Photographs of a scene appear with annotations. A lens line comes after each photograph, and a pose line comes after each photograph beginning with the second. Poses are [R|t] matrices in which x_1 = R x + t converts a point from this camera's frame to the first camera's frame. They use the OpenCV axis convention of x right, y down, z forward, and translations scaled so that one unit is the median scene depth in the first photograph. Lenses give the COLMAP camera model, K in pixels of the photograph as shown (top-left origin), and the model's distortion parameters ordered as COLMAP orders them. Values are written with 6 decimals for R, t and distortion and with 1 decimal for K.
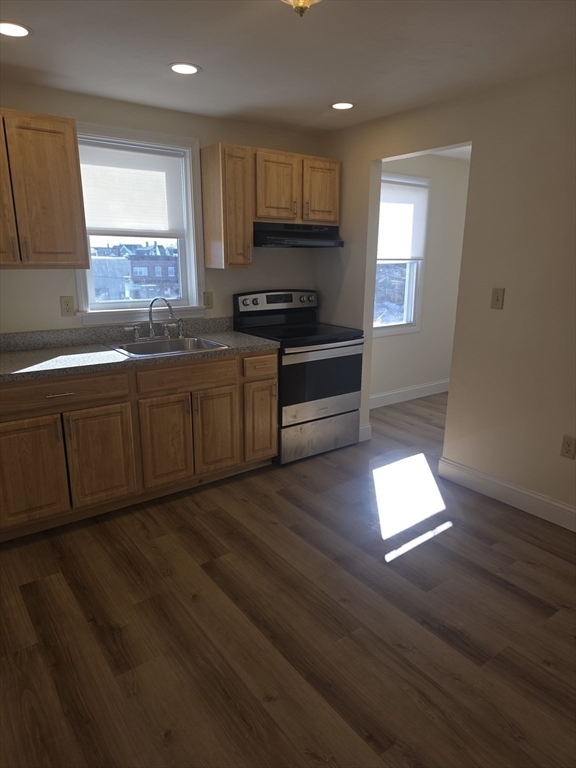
lens RADIAL K [[512.7, 0, 296.5], [0, 512.7, 387.1], [0, 0, 1]] dist [0.077005, -0.086976]
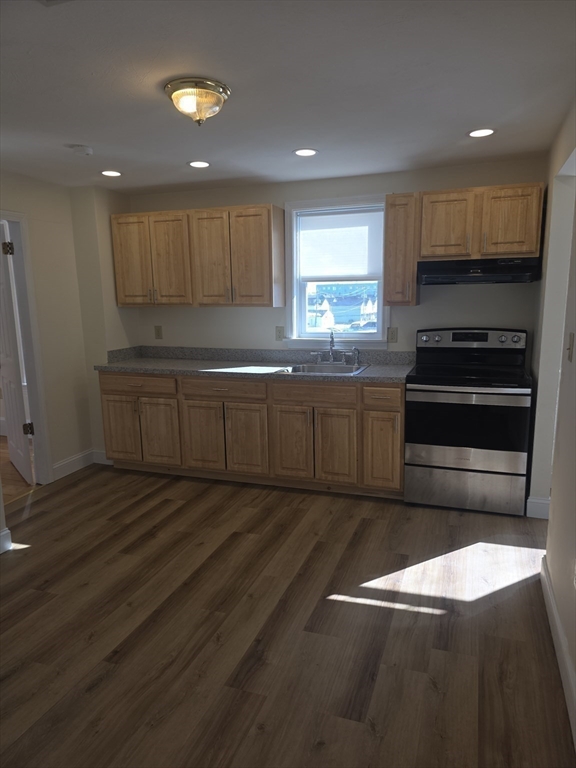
lens RADIAL K [[512.7, 0, 296.5], [0, 512.7, 387.1], [0, 0, 1]] dist [0.077005, -0.086976]
pose [[0.560041, 0.129634, -0.818260, 0.708526], [-0.189504, 0.981541, 0.025800, -0.056855], [0.806500, 0.140615, 0.574269, 0.260512]]
